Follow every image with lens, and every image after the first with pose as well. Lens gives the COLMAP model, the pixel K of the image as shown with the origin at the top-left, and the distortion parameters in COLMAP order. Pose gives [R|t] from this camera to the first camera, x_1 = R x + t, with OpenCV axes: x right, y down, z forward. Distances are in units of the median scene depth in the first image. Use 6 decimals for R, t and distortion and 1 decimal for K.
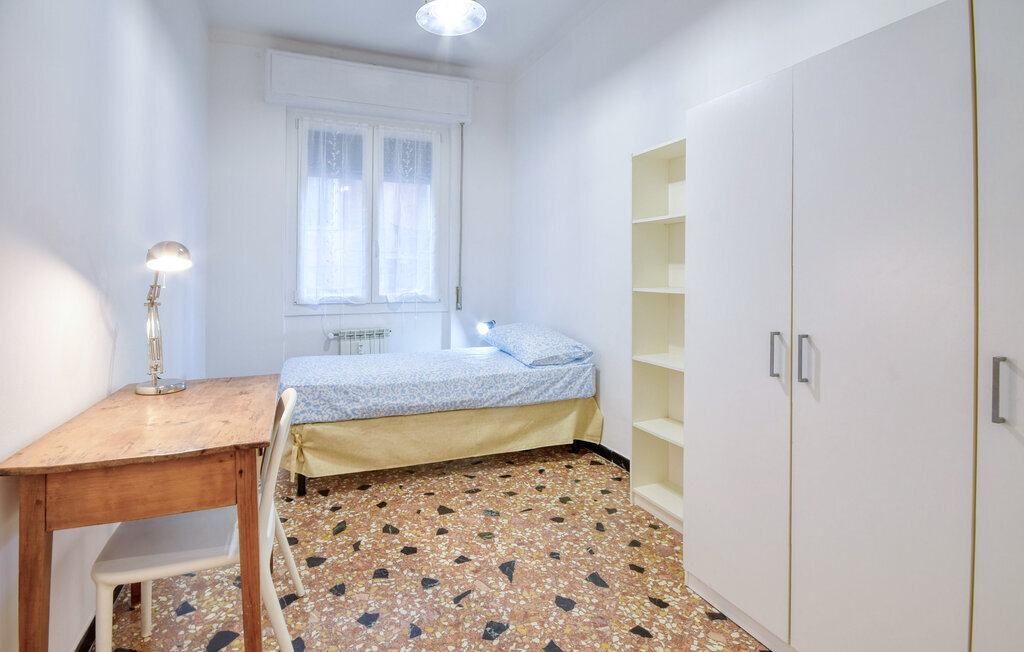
lens RADIAL K [[452.6, 0, 474.4], [0, 452.6, 308.0], [0, 0, 1]] dist [-0.007977, -0.000634]
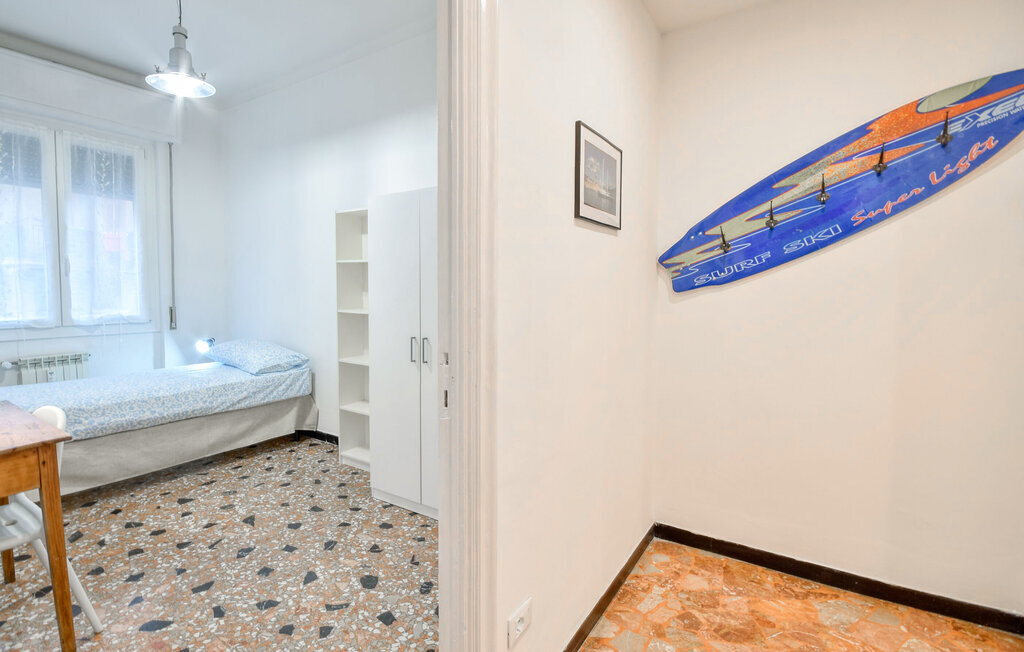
lens RADIAL K [[452.6, 0, 474.4], [0, 452.6, 308.0], [0, 0, 1]] dist [-0.007977, -0.000634]
pose [[0.819008, -0.014594, 0.573597, -0.102405], [0.027858, 0.999509, -0.014346, -0.018810], [-0.573106, 0.027729, 0.819012, -0.379458]]
